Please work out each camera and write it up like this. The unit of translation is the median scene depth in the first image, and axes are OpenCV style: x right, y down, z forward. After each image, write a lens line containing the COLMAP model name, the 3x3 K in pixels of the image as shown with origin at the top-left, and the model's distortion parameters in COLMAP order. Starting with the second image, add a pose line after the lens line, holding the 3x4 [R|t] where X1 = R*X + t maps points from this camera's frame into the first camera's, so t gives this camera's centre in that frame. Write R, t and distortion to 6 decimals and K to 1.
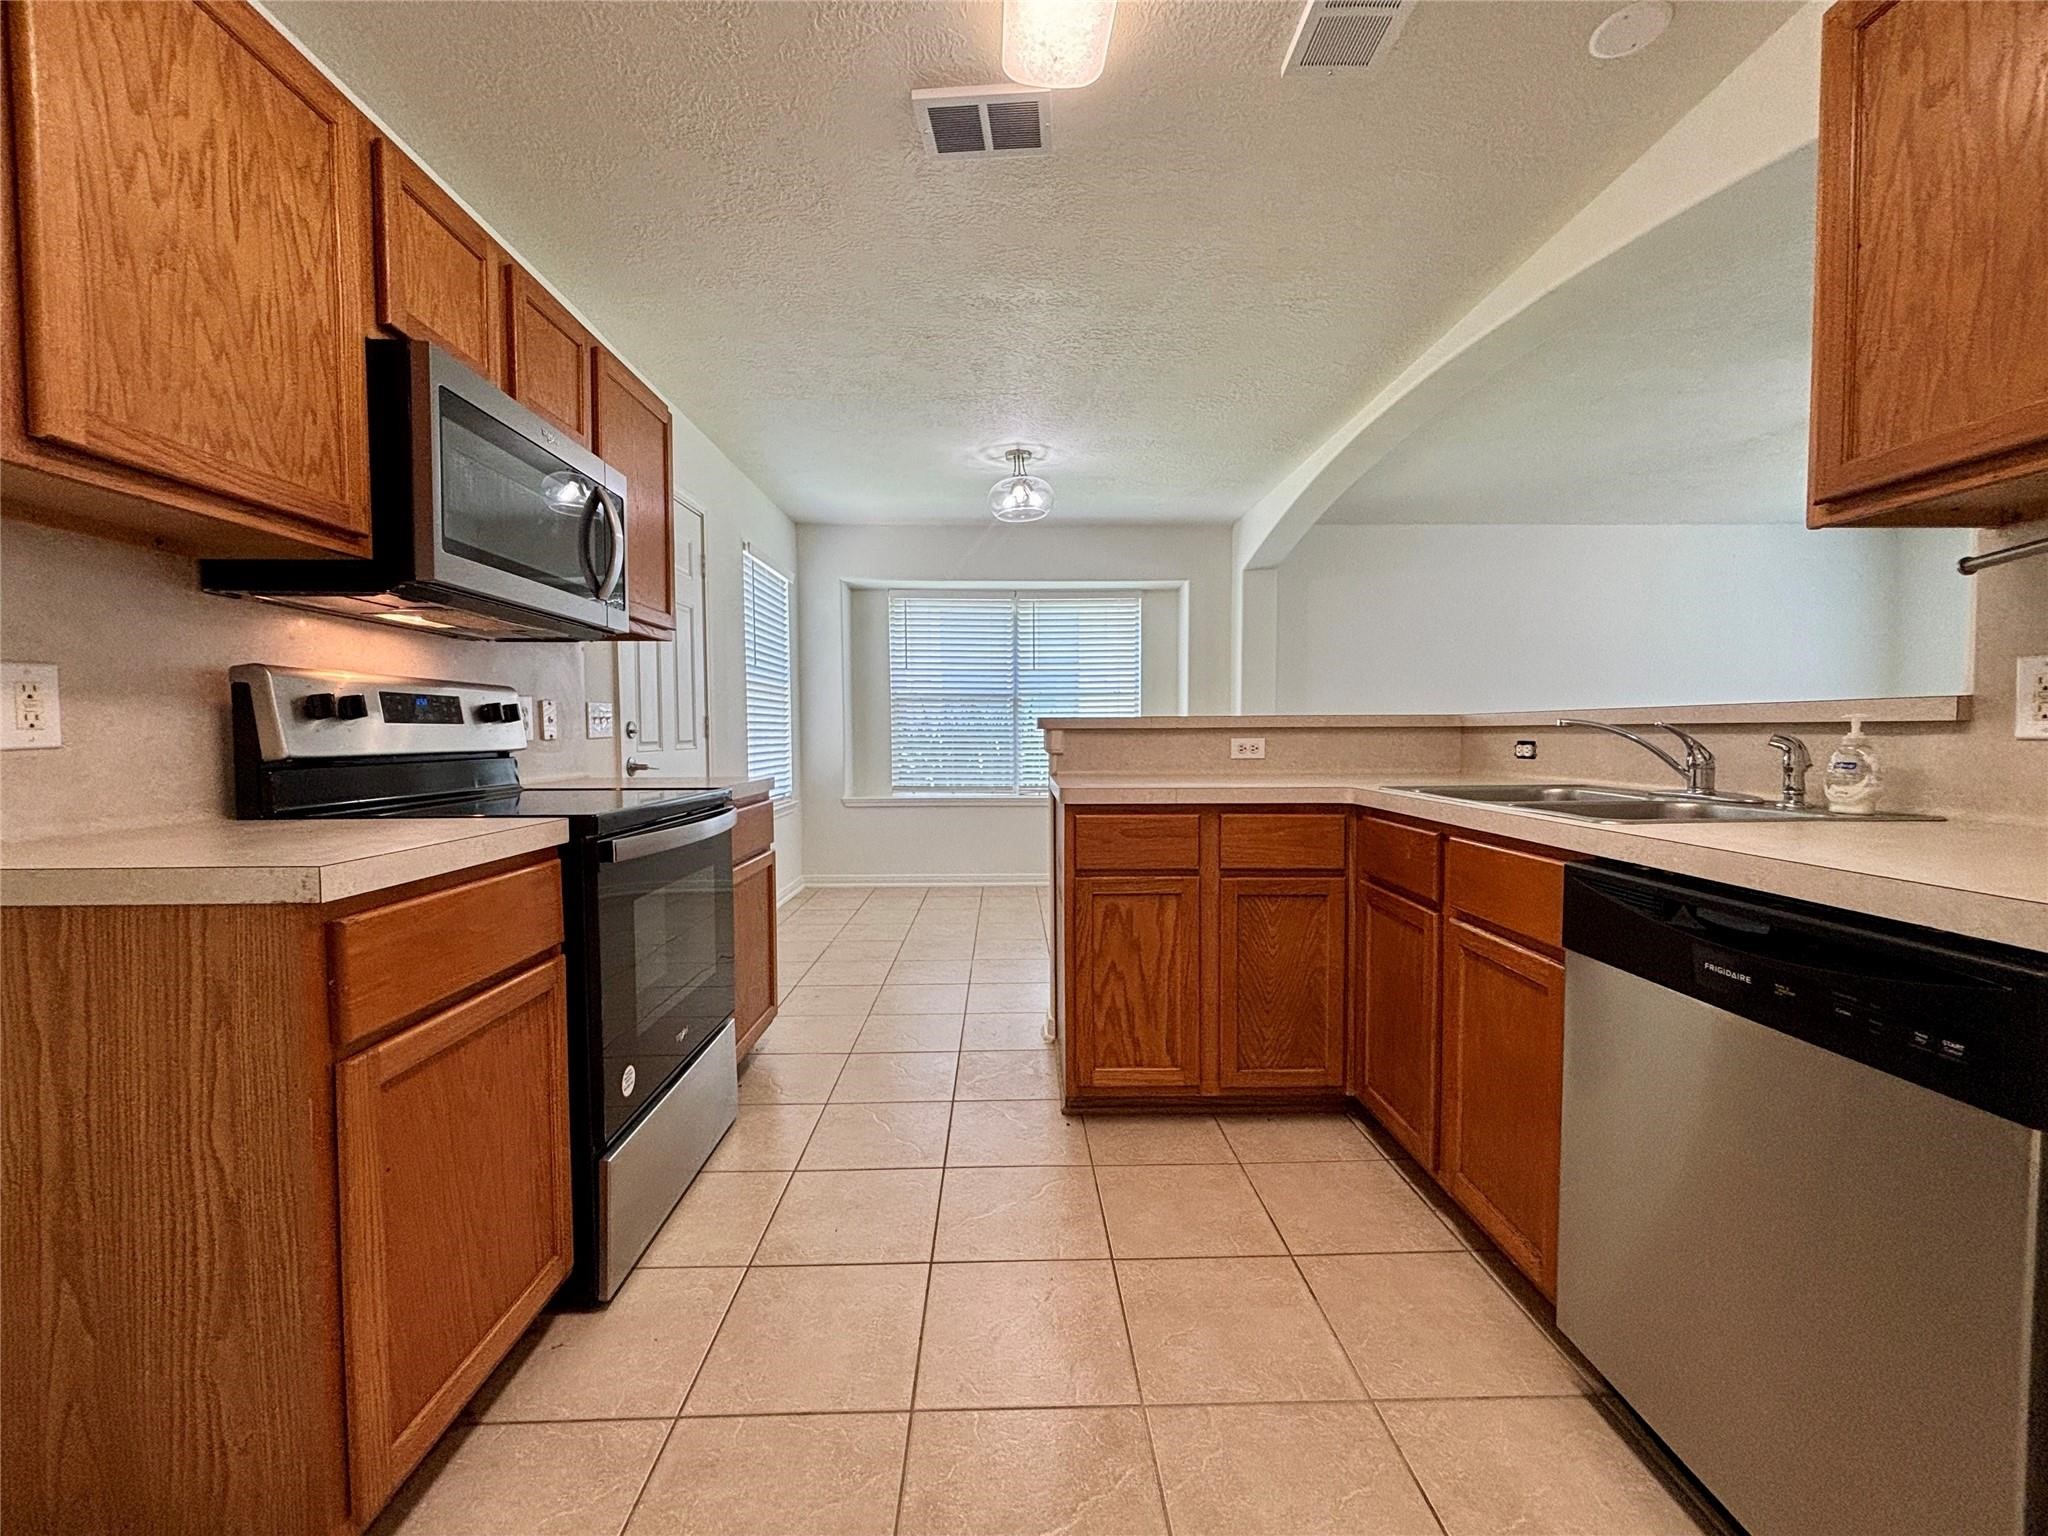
lens RADIAL K [[825.6, 0, 1020.8], [0, 825.6, 763.9], [0, 0, 1]] dist [0.002006, -0.000292]
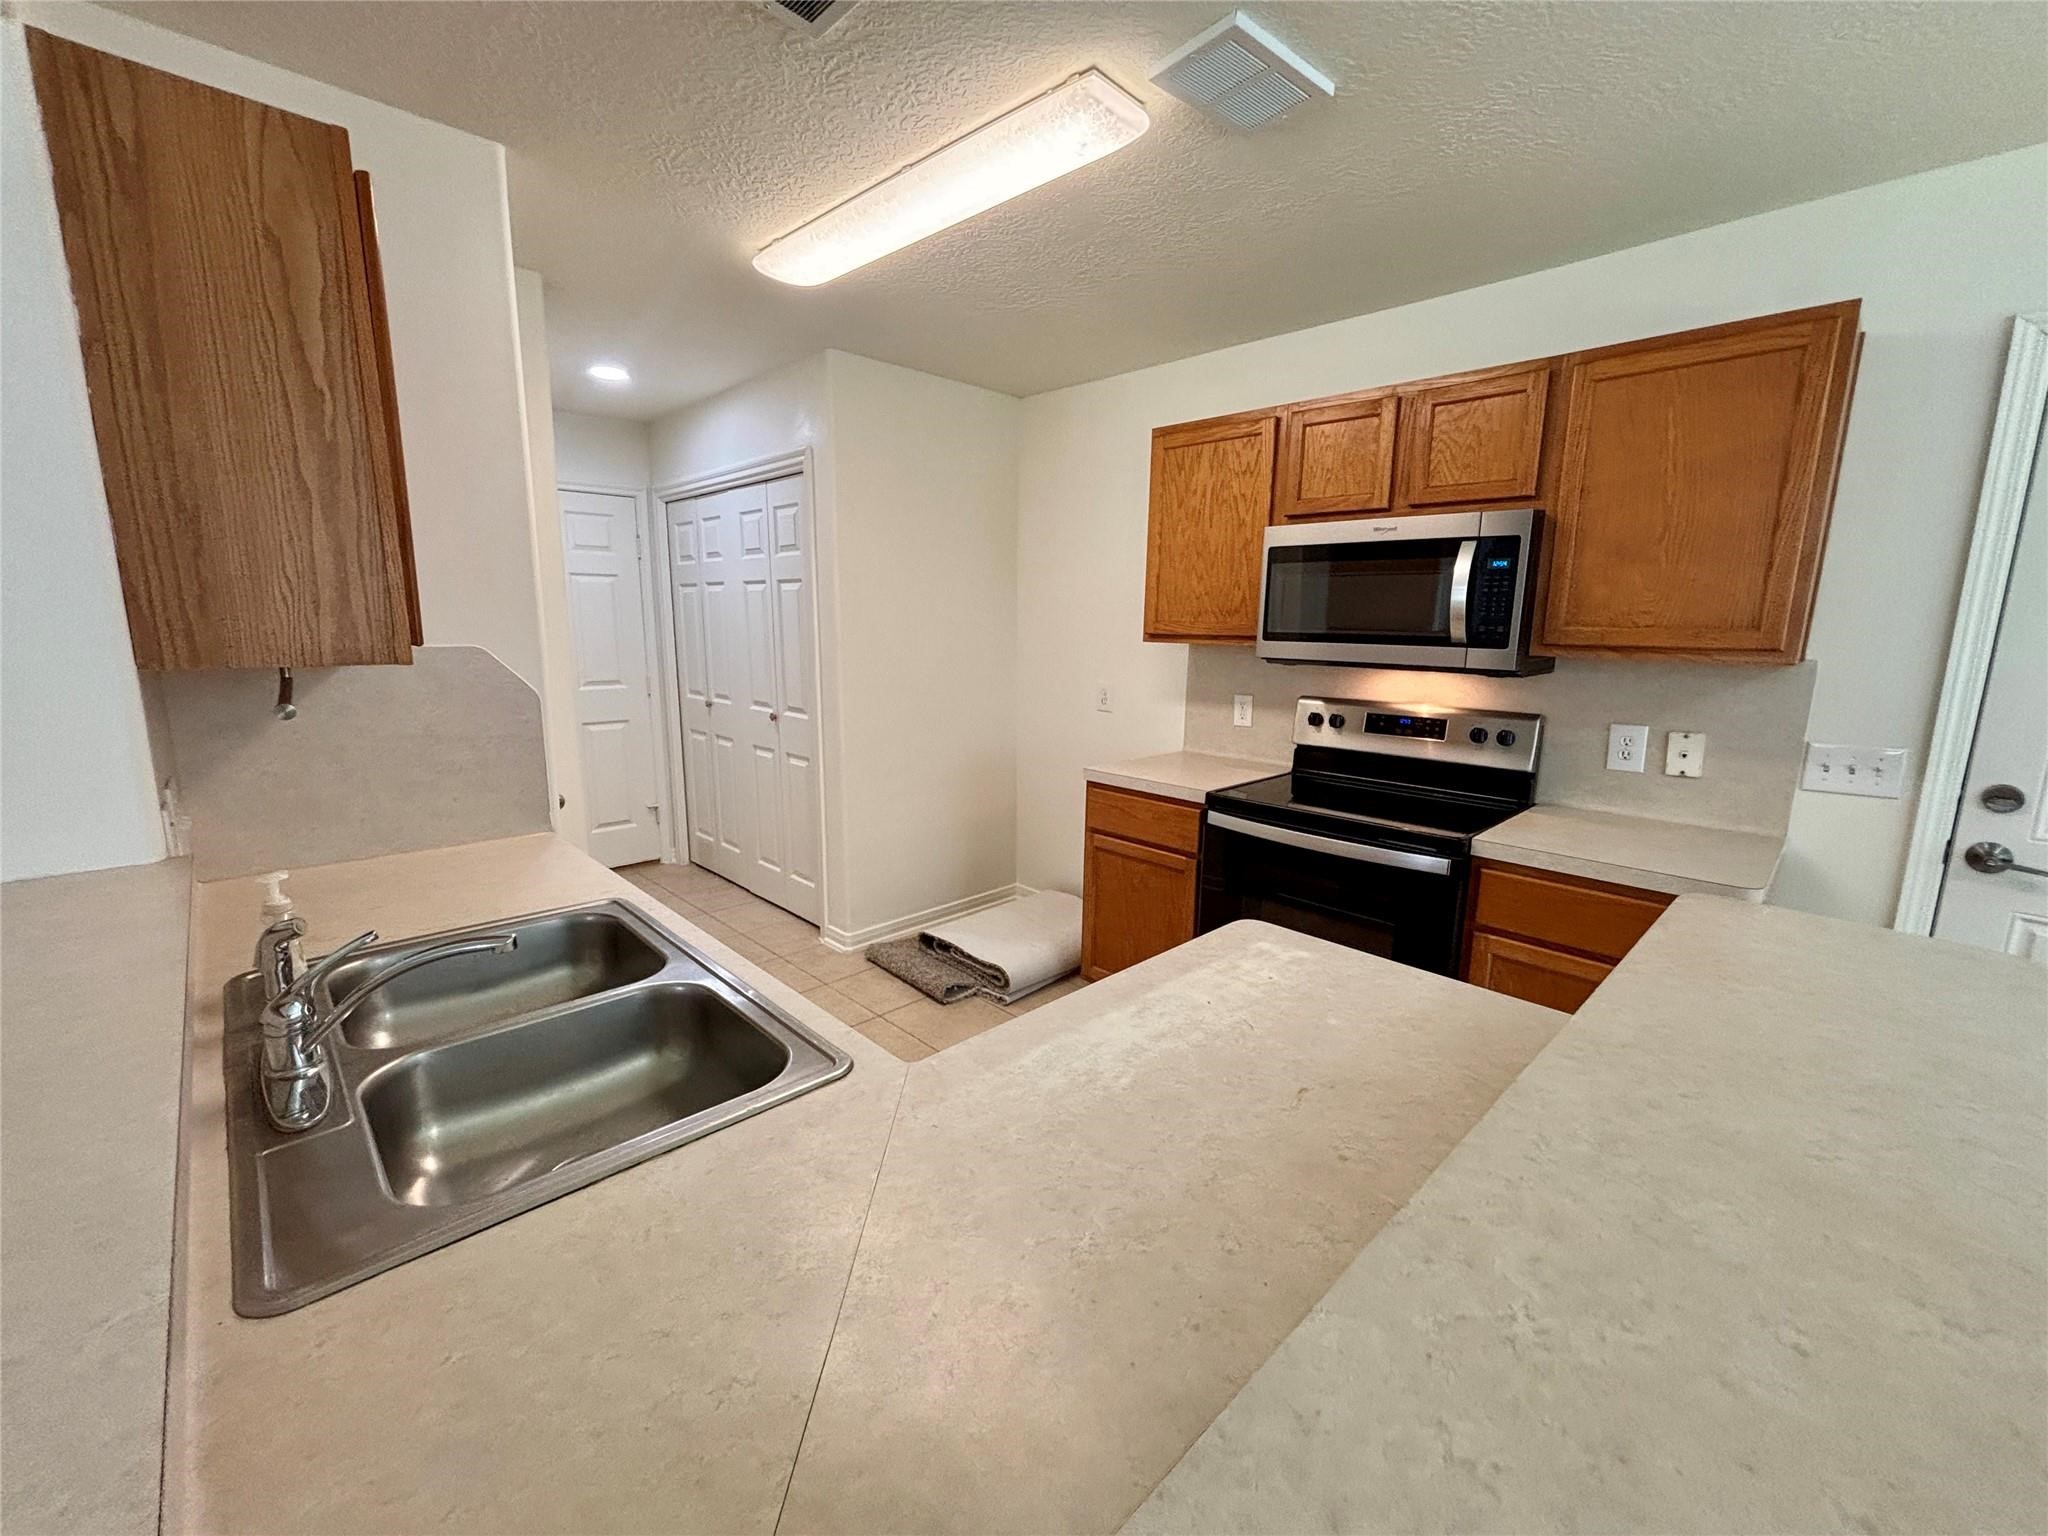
lens RADIAL K [[825.6, 0, 1020.8], [0, 825.6, 763.9], [0, 0, 1]] dist [0.002006, -0.000292]
pose [[-0.731122, 0.115750, -0.672356, 0.544893], [-0.034973, 0.977848, 0.206373, -0.199618], [0.681350, 0.174398, -0.710878, 1.134898]]
